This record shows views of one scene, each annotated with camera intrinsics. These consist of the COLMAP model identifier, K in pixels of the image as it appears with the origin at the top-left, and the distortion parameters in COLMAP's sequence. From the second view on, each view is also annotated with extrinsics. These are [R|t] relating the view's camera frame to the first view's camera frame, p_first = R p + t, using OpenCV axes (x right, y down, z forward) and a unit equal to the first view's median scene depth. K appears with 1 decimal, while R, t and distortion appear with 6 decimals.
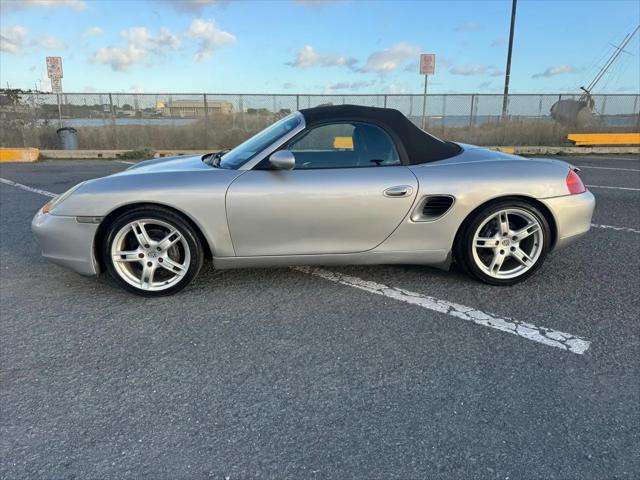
lens RADIAL K [[453.6, 0, 322.6], [0, 453.6, 238.8], [0, 0, 1]] dist [0.020148, -0.028377]
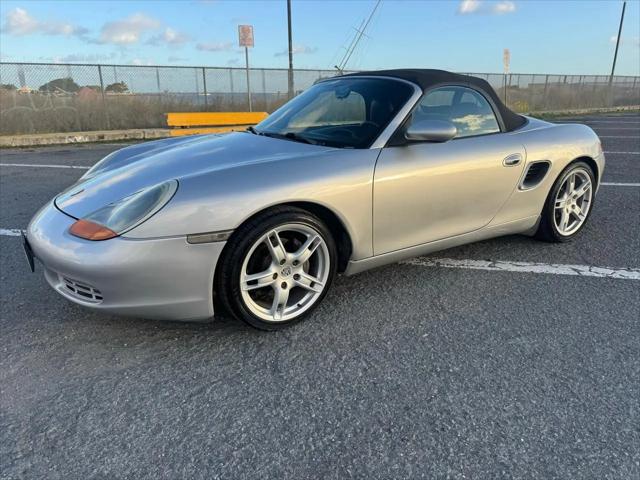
lens RADIAL K [[453.6, 0, 318.3], [0, 453.6, 237.6], [0, 0, 1]] dist [0.020148, -0.028377]
pose [[0.884966, -0.149765, 0.440914, -0.644466], [0.129610, 0.988673, 0.075679, -0.069478], [-0.447254, -0.009826, 0.894353, 0.317654]]
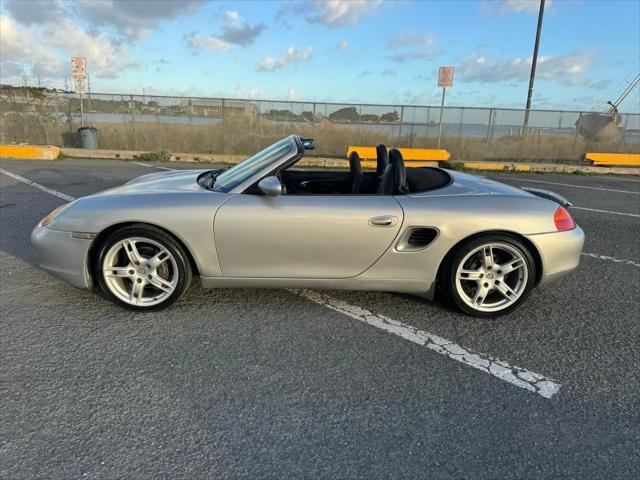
lens RADIAL K [[453.6, 0, 321.6], [0, 453.6, 242.3], [0, 0, 1]] dist [0.020148, -0.028377]
pose [[0.998218, 0.046857, -0.036941, 0.067212], [-0.046884, 0.998900, 0.000140, -0.050561], [0.036907, 0.001592, 0.999317, -0.018095]]
